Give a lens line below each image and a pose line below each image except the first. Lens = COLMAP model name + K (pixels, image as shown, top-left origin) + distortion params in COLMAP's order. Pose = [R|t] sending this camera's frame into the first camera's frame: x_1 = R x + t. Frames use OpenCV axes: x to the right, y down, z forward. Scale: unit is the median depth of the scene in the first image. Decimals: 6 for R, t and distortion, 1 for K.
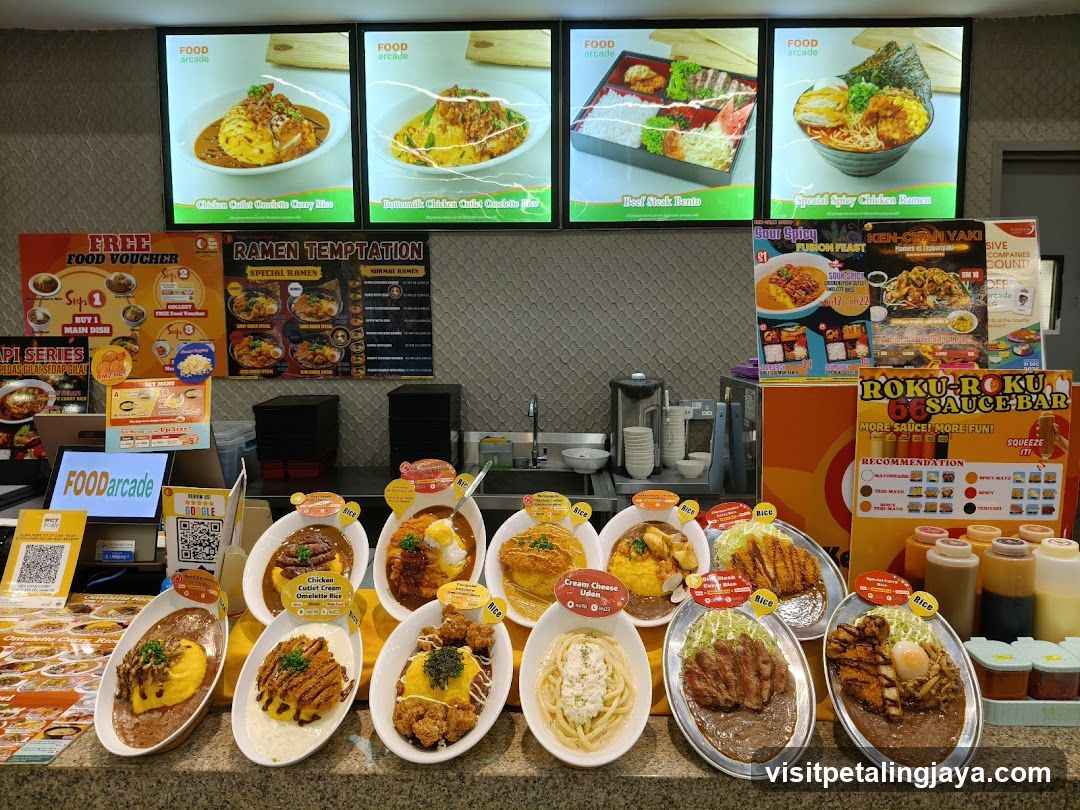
lens RADIAL K [[851.3, 0, 540.0], [0, 851.3, 405.0], [0, 0, 1]] dist [-0.005254, -0.005336]
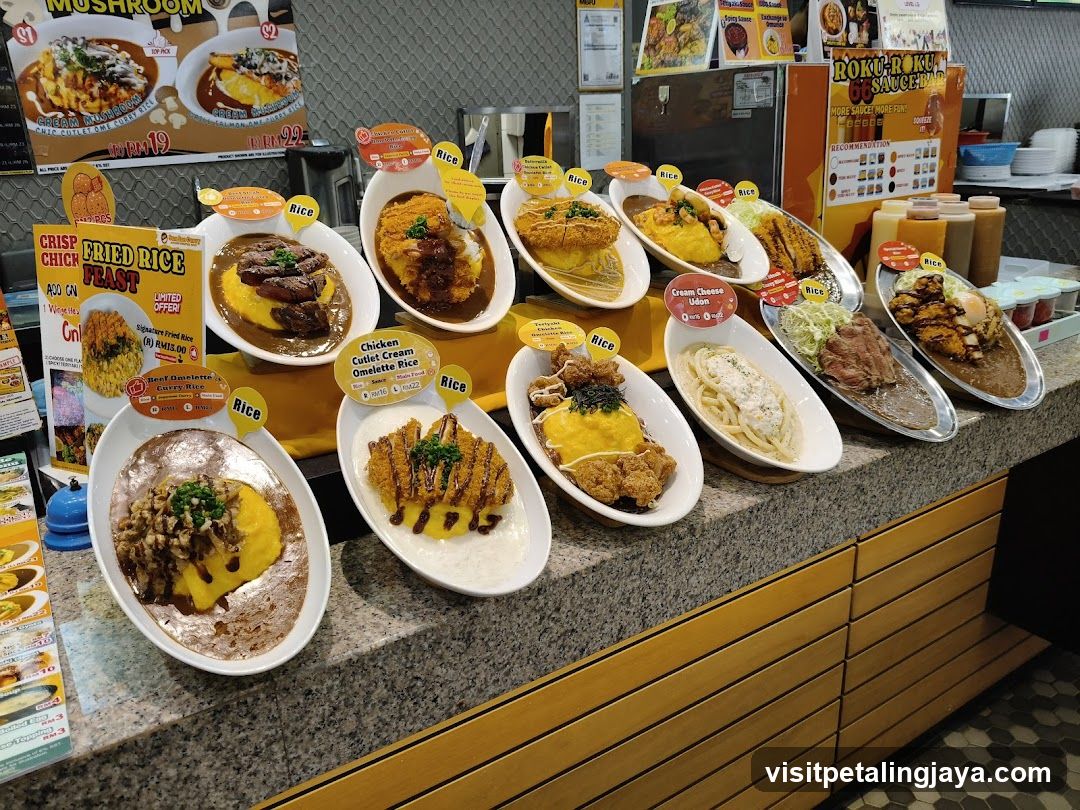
lens RADIAL K [[829.5, 0, 538.9], [0, 829.5, 355.0], [0, 0, 1]] dist [0.110718, -0.199318]
pose [[0.816999, -0.175004, 0.549442, -0.513659], [0.088346, 0.979574, 0.180639, 0.105140], [-0.569831, -0.099041, 0.815772, 0.390093]]
